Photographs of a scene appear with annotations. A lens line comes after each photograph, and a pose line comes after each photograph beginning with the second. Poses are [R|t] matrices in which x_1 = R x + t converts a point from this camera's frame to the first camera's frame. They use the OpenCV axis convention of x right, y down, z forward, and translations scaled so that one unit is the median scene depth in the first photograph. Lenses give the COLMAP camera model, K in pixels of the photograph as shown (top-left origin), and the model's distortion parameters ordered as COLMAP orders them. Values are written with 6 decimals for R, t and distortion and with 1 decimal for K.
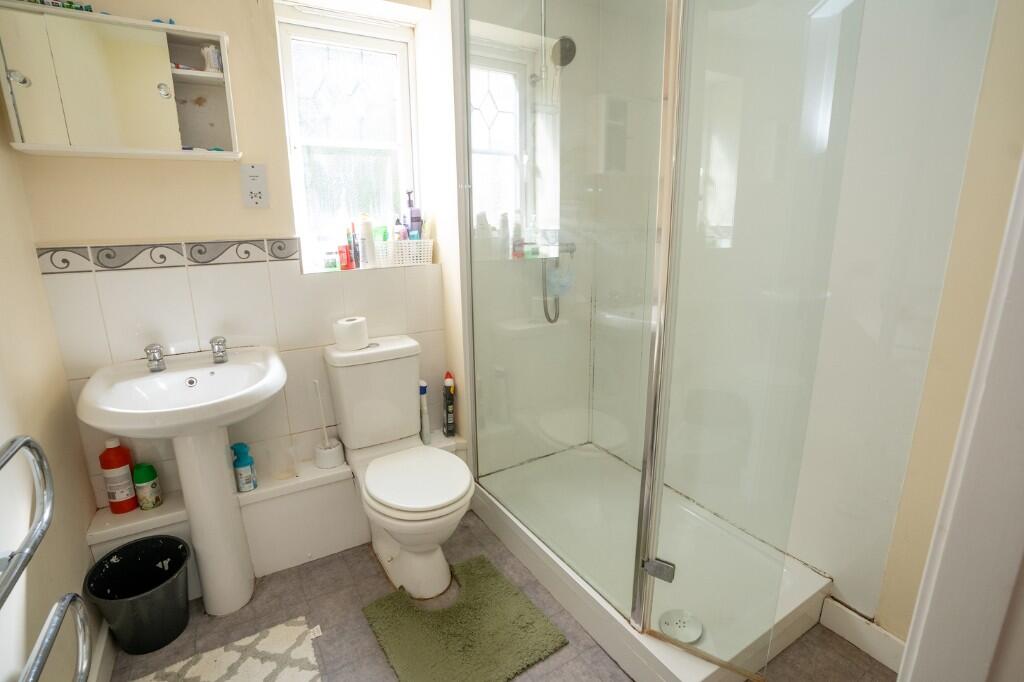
lens RADIAL K [[479.7, 0, 512.0], [0, 479.7, 341.0], [0, 0, 1]] dist [-0.070918, 0.029393]
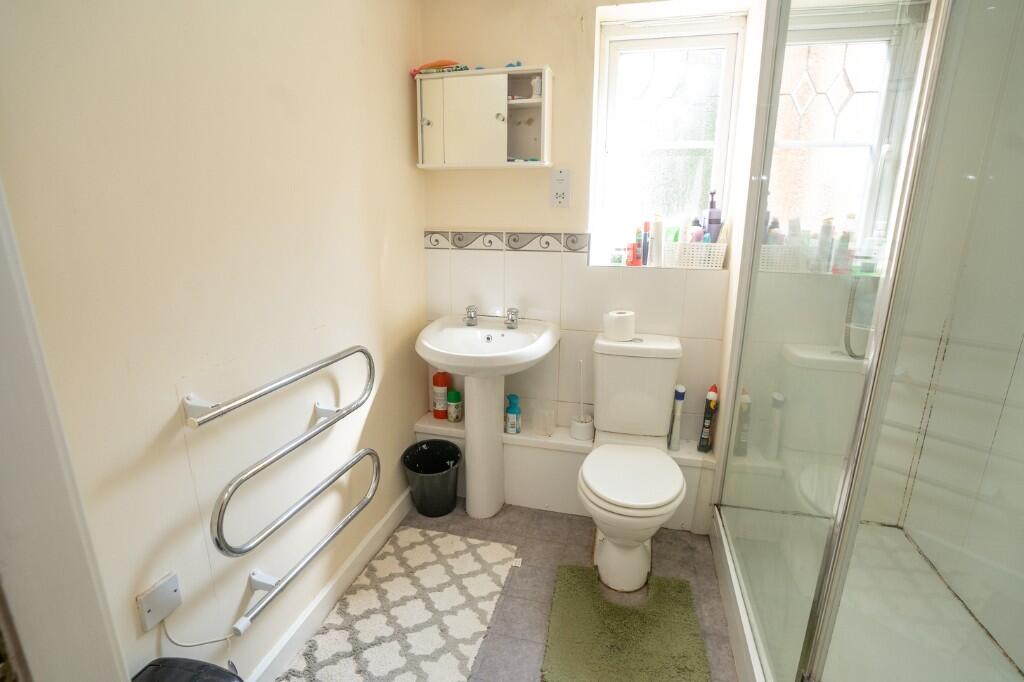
lens RADIAL K [[471.9, 0, 511.0], [0, 471.9, 344.1], [0, 0, 1]] dist [-0.072718, 0.028235]
pose [[0.703776, 0.199275, -0.681901, 0.245929], [-0.190170, 0.977669, 0.089438, -0.025050], [0.684496, 0.066733, 0.725956, 0.074611]]
